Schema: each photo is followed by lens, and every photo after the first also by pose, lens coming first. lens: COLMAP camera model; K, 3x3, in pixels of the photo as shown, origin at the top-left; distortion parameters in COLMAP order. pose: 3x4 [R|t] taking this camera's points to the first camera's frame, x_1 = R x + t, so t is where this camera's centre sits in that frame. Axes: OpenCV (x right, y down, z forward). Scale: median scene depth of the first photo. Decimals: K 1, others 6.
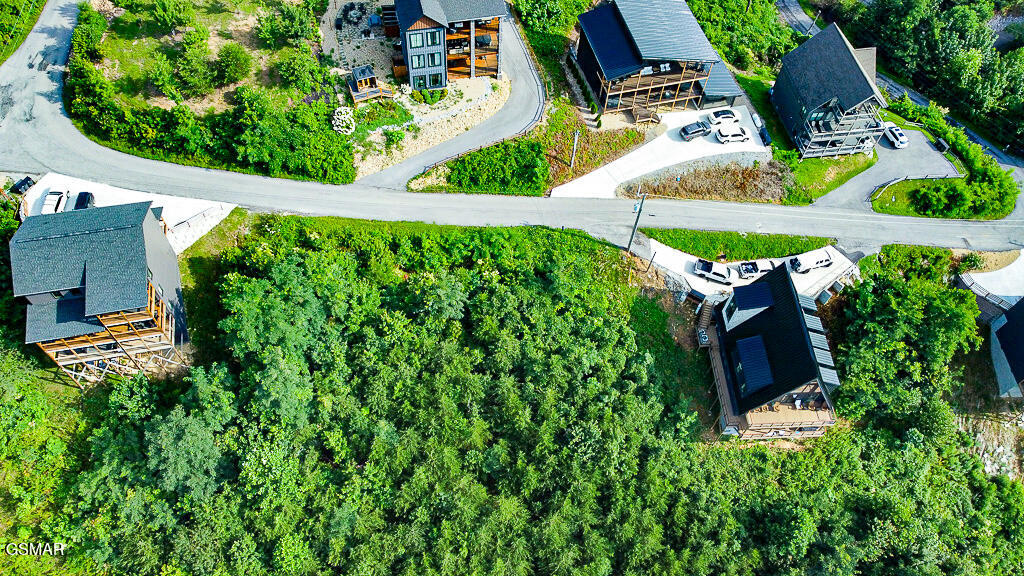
lens RADIAL K [[782.1, 0, 509.8], [0, 782.1, 285.6], [0, 0, 1]] dist [0.001310, -0.008621]
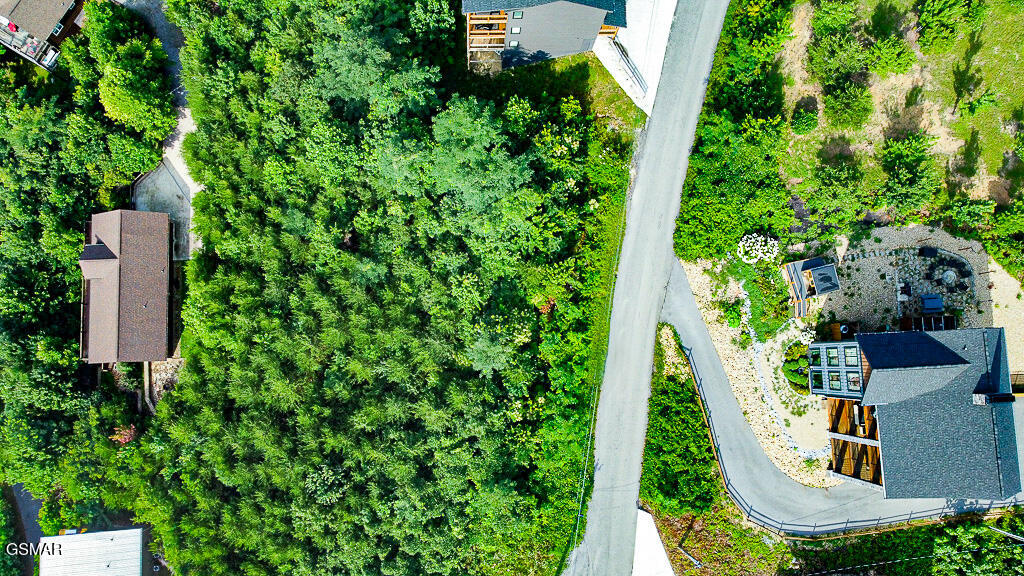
lens RADIAL K [[782.1, 0, 509.8], [0, 782.1, 285.6], [0, 0, 1]] dist [0.001310, -0.008621]
pose [[-0.166357, 0.975385, -0.144738, -0.031269], [-0.863821, -0.073367, 0.498428, -0.398224], [0.475540, 0.207945, 0.854763, 0.264758]]
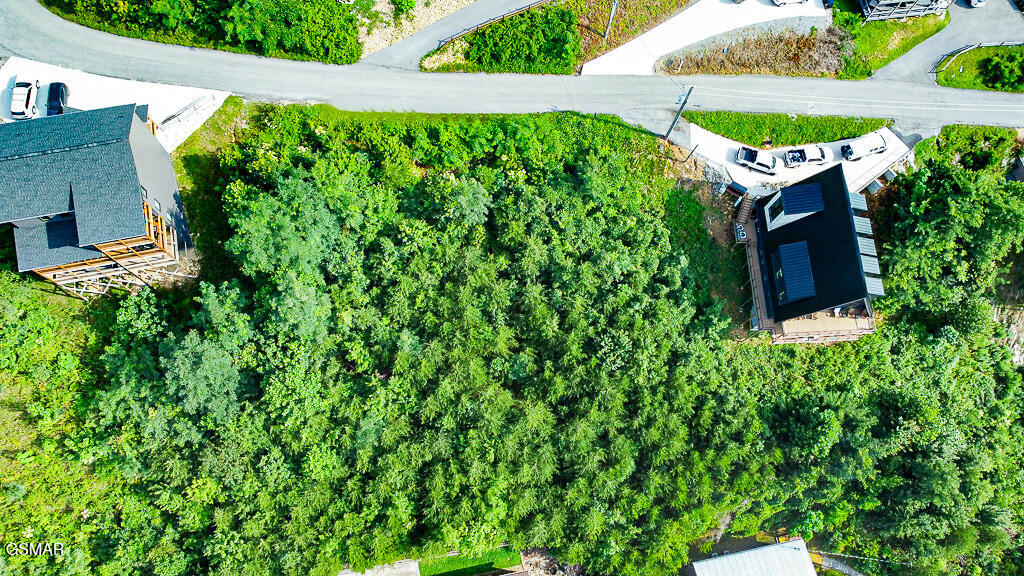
lens RADIAL K [[782.1, 0, 509.8], [0, 782.1, 285.6], [0, 0, 1]] dist [0.001310, -0.008621]
pose [[0.999987, 0.000292, 0.005041, -0.036215], [-0.001656, 0.962050, 0.272869, -0.135179], [-0.004770, -0.272874, 0.962038, 0.085398]]
